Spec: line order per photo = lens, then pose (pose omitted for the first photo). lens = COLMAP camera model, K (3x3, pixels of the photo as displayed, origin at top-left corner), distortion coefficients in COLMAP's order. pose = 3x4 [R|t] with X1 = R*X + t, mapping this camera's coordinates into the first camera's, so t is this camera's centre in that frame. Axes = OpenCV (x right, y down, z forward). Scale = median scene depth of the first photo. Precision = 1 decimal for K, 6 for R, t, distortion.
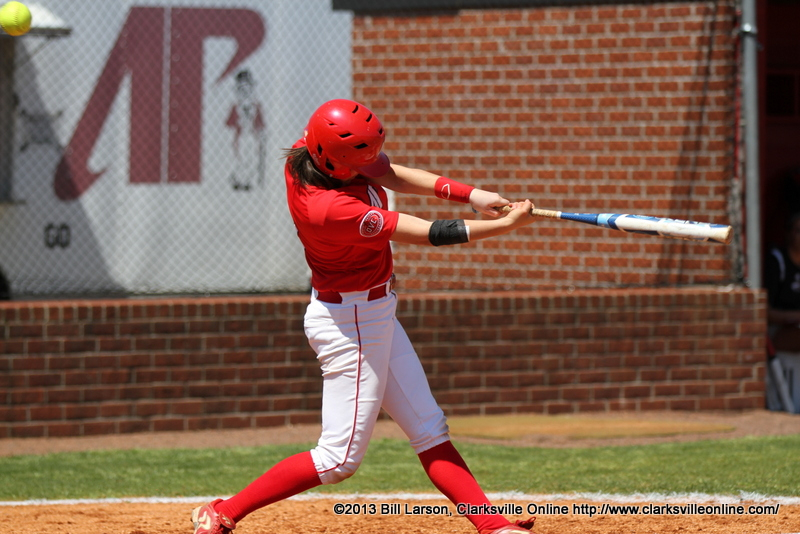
lens RADIAL K [[5056.1, 0, 400.0], [0, 5056.1, 267.0], [0, 0, 1]] dist [0.228659, 6.708726]
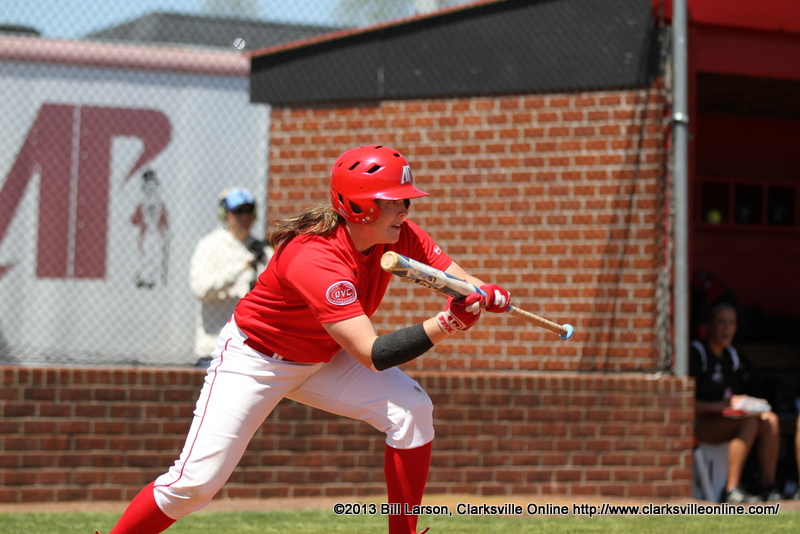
lens RADIAL K [[4418.5, 0, 400.0], [0, 4418.5, 267.0], [0, 0, 1]] dist [0.031757, -6.148905]
pose [[0.998292, 0.020063, 0.054869, -0.034445], [-0.017637, 0.998861, -0.044345, 0.022621], [-0.055696, 0.043302, 0.997508, 0.133141]]
